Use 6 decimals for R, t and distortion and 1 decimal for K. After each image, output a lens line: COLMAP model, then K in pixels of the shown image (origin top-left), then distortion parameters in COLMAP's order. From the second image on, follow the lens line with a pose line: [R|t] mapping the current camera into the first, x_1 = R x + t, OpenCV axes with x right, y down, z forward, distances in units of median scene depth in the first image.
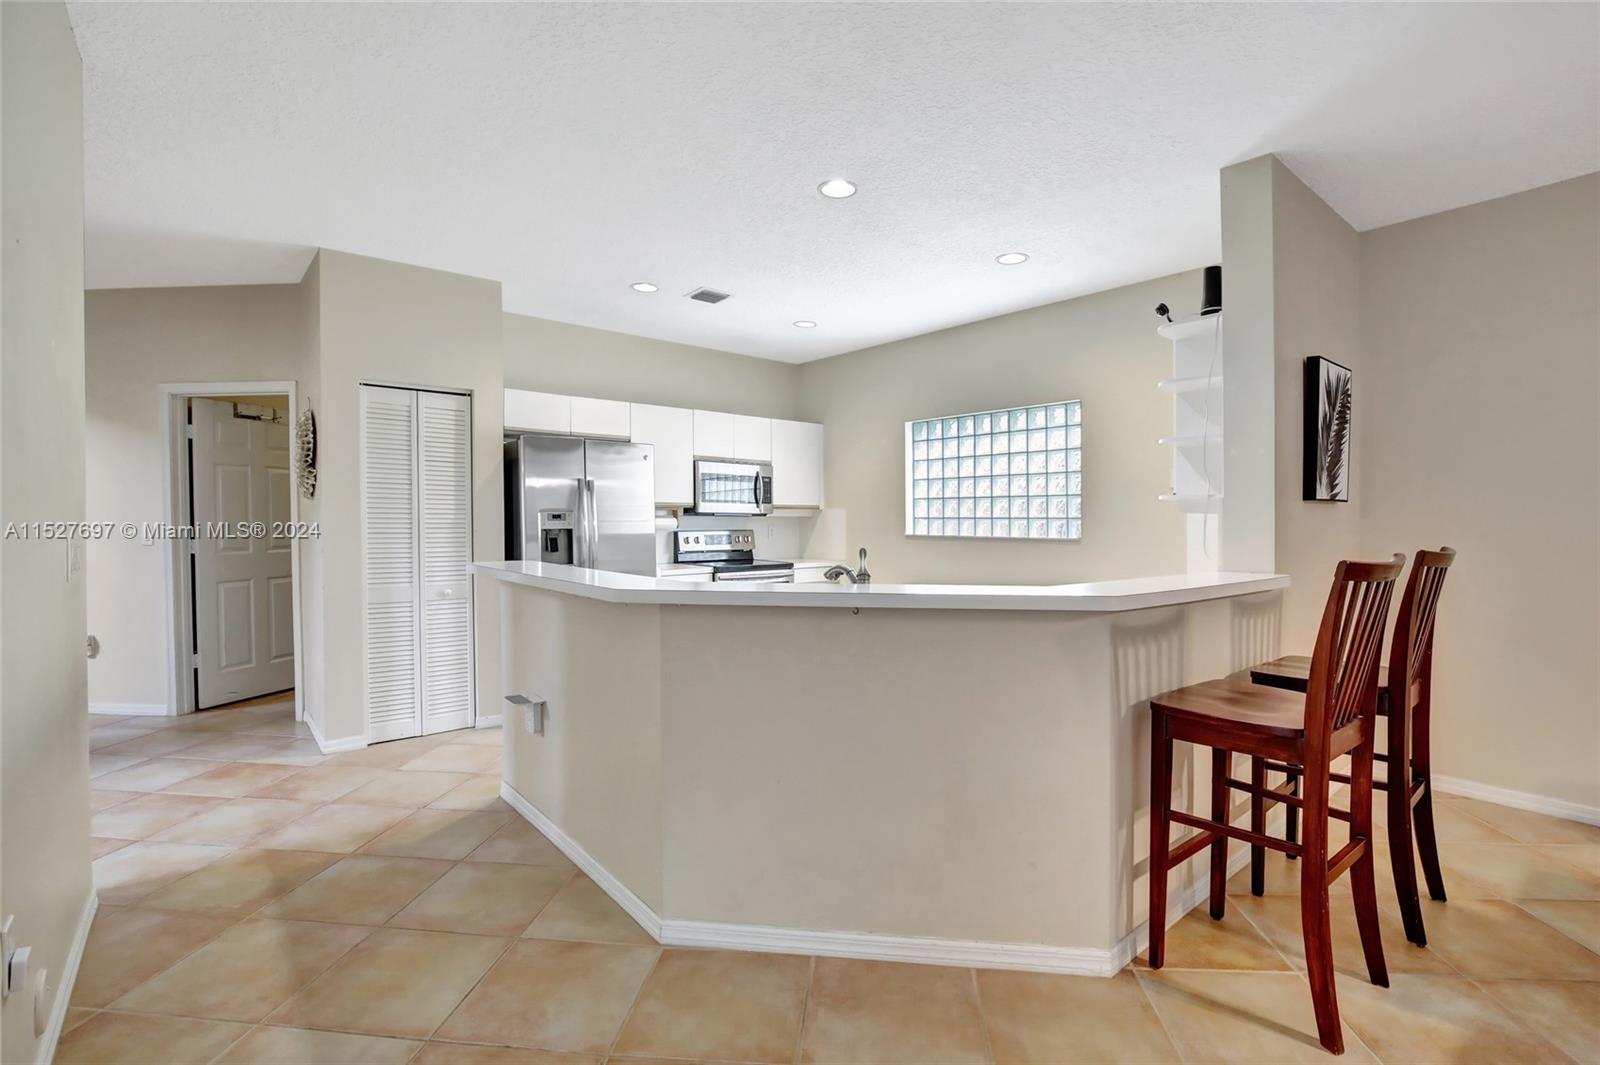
lens RADIAL K [[744.1, 0, 821.9], [0, 744.1, 524.7], [0, 0, 1]] dist [-0.033363, 0.004640]
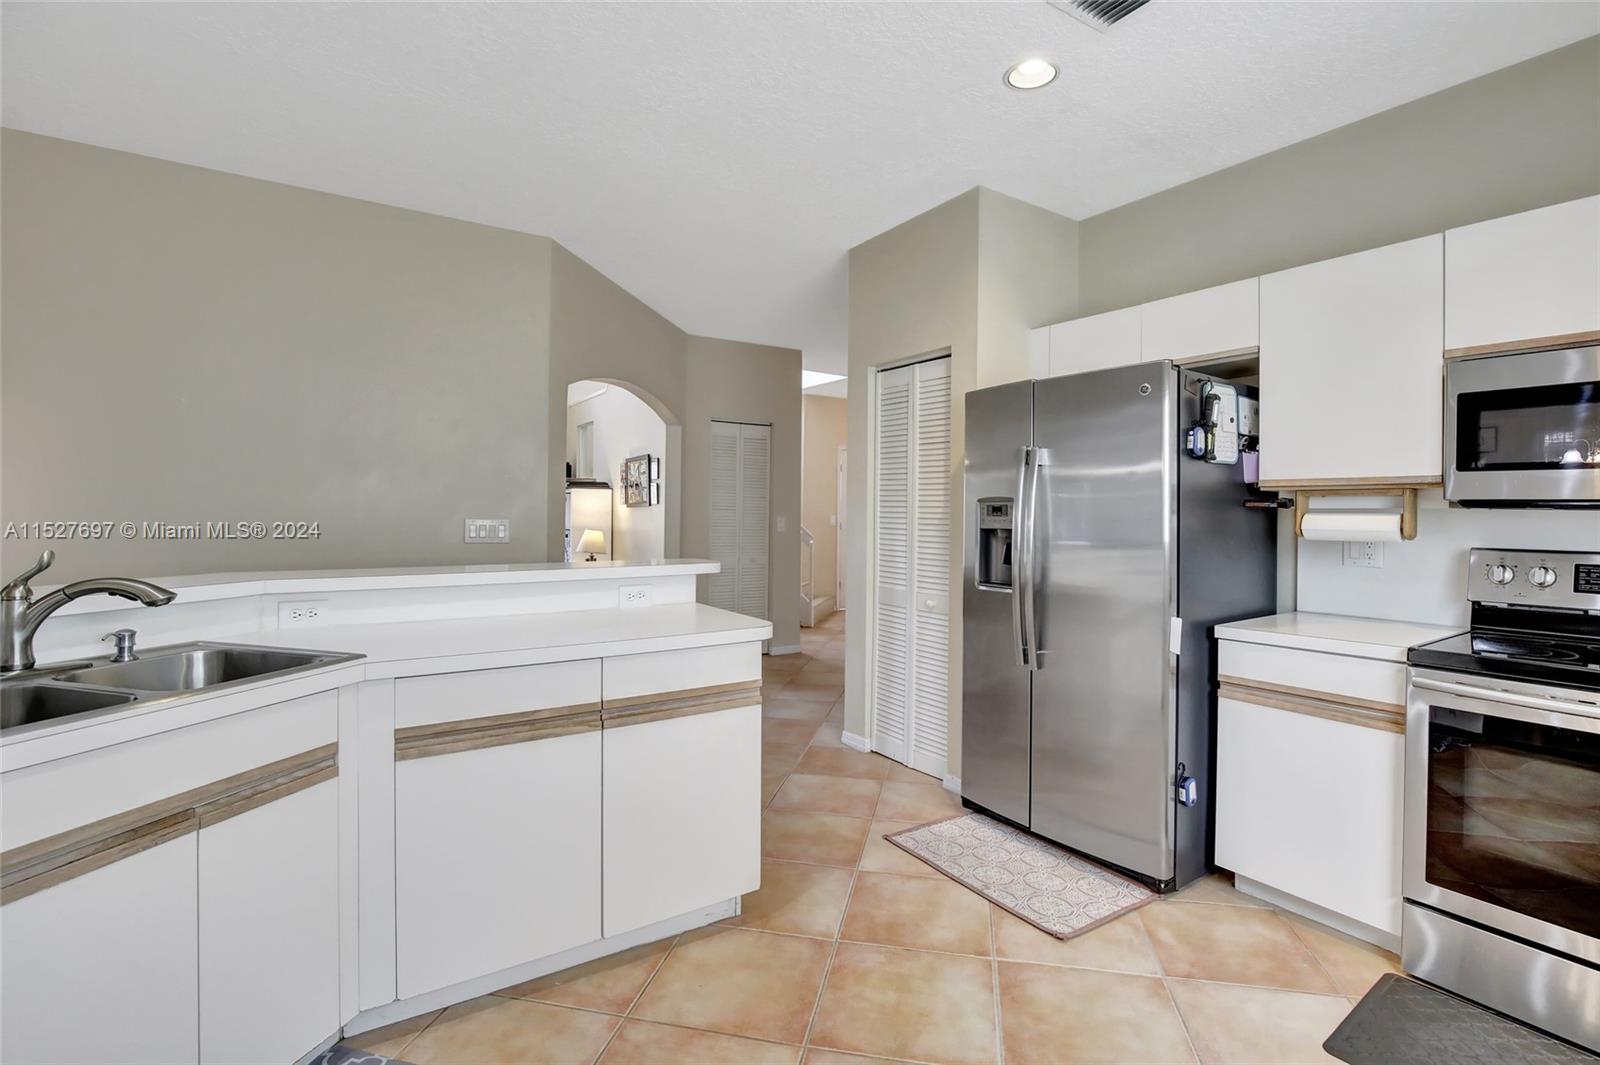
lens RADIAL K [[744.1, 0, 813.2], [0, 744.1, 517.0], [0, 0, 1]] dist [-0.033363, 0.004640]
pose [[-0.119855, 0.001561, -0.992790, 0.306080], [-0.016580, 0.999856, 0.003574, -0.004256], [0.992653, 0.016889, -0.119812, 0.932253]]
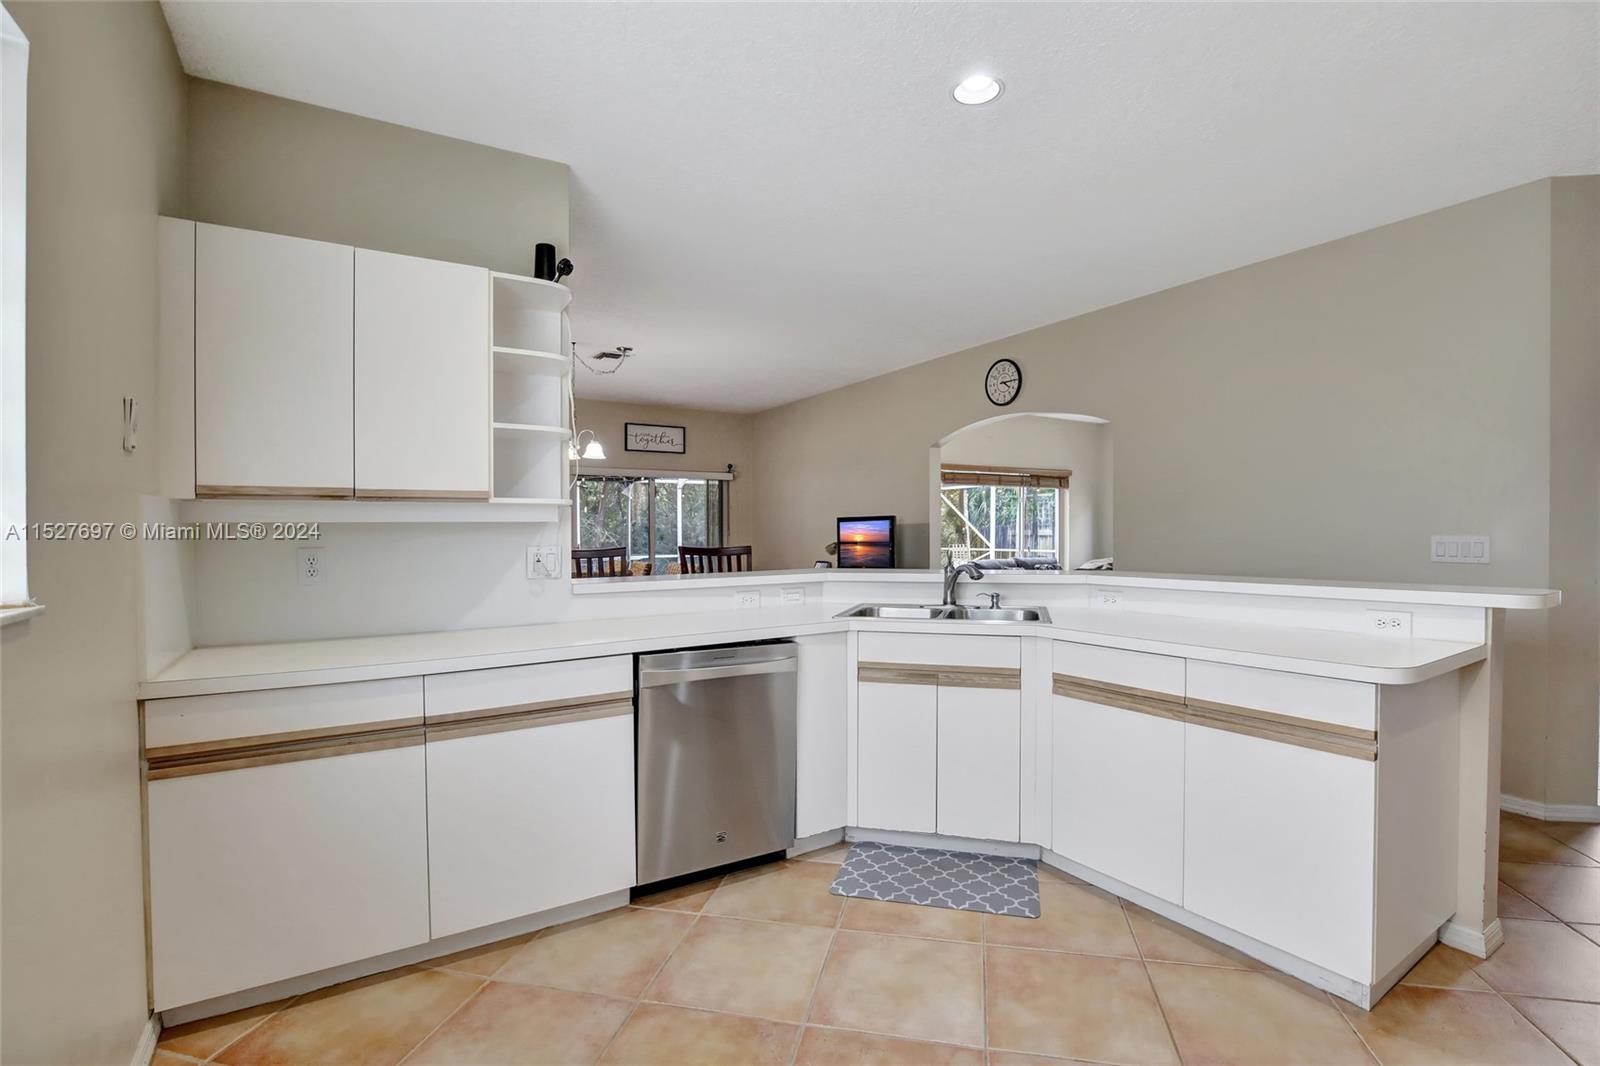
lens RADIAL K [[744.1, 0, 811.0], [0, 744.1, 535.2], [0, 0, 1]] dist [-0.033363, 0.004640]
pose [[-0.989112, 0.004510, 0.147093, 0.062311], [0.006764, 0.999867, 0.014830, -0.008415], [-0.147006, 0.015664, -0.989012, 1.276803]]
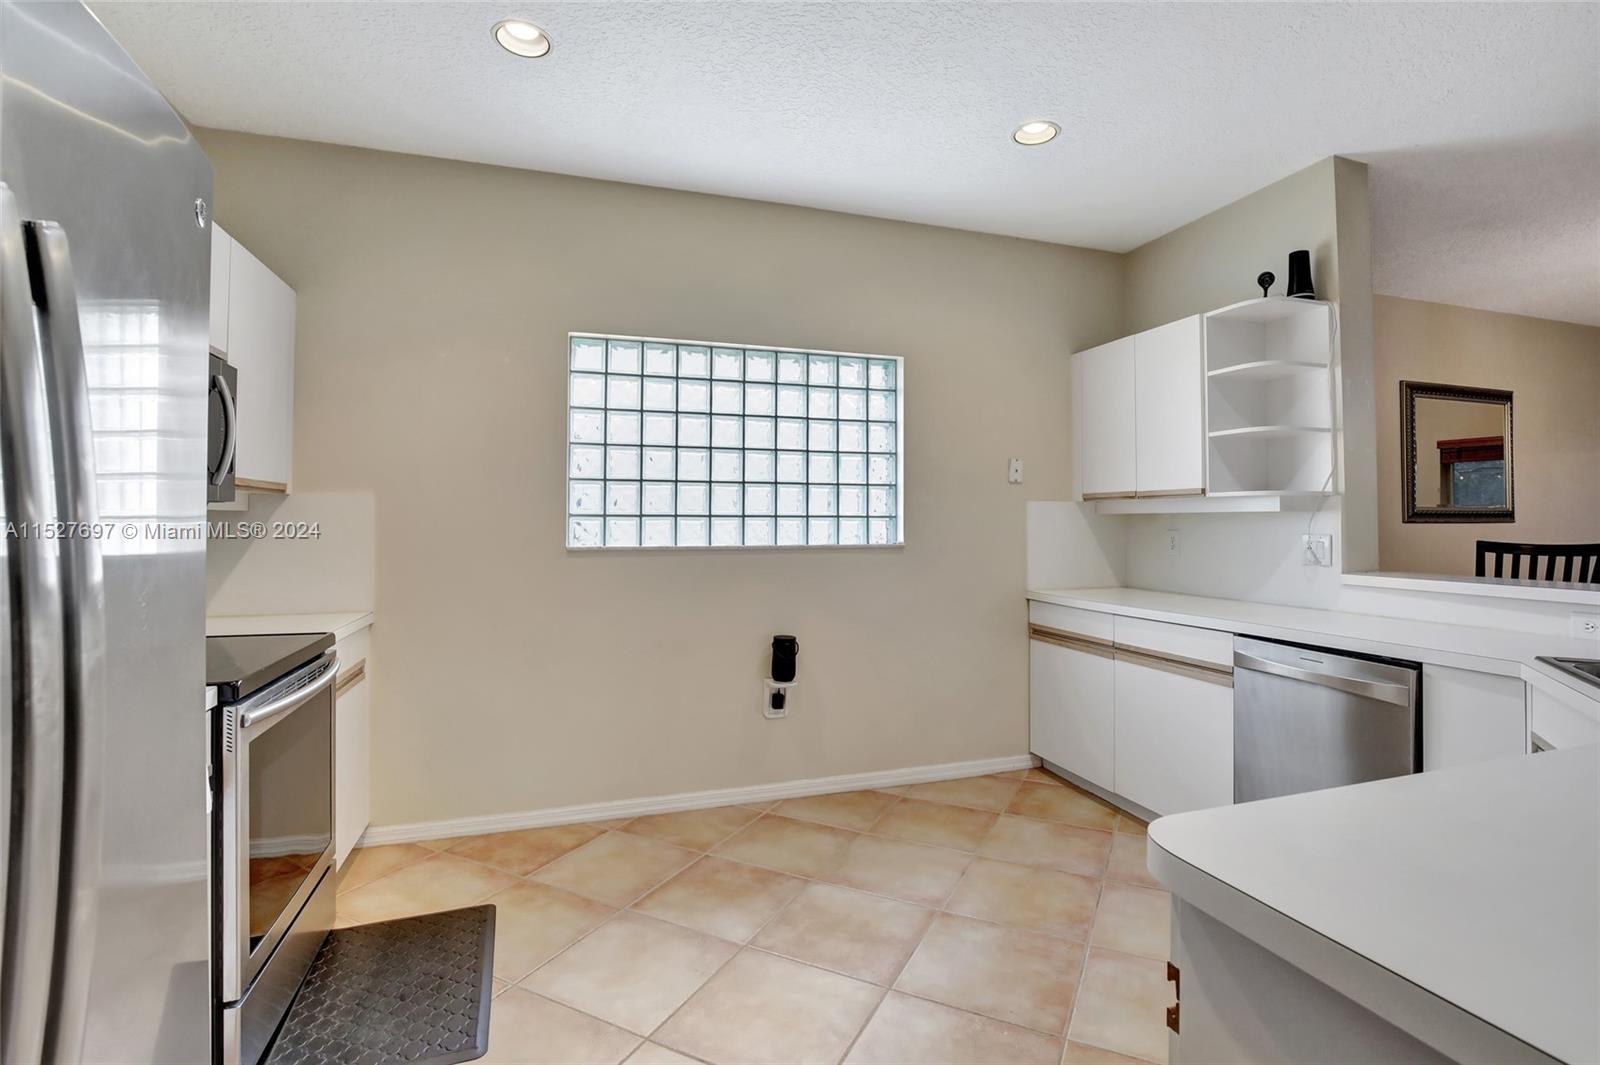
lens RADIAL K [[744.1, 0, 810.3], [0, 744.1, 504.3], [0, 0, 1]] dist [-0.033363, 0.004640]
pose [[0.385464, 0.020036, 0.922505, -0.394260], [0.004667, 0.999709, -0.023663, -0.004279], [-0.922711, 0.013427, 0.385258, 0.848305]]
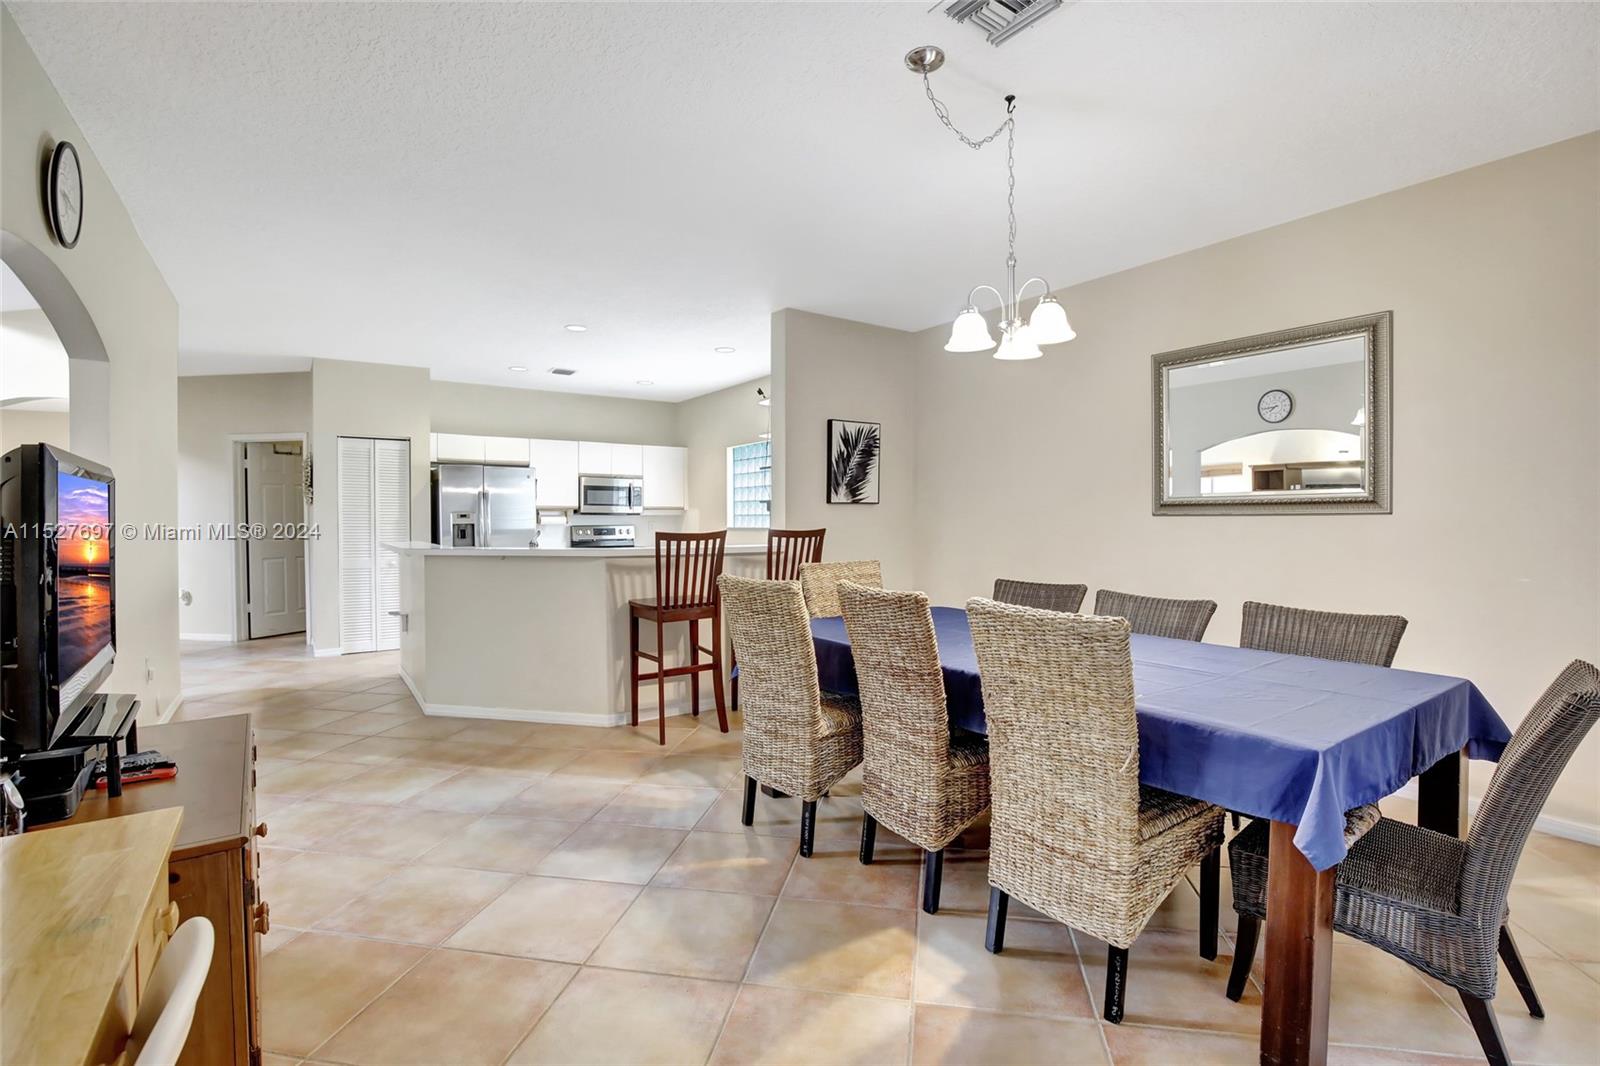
lens RADIAL K [[744.1, 0, 833.6], [0, 744.1, 518.0], [0, 0, 1]] dist [-0.033363, 0.004640]
pose [[0.996952, -0.006876, -0.077718, 0.555515], [0.006321, 0.999953, -0.007377, 0.010320], [0.077765, 0.006864, 0.996948, -0.508657]]
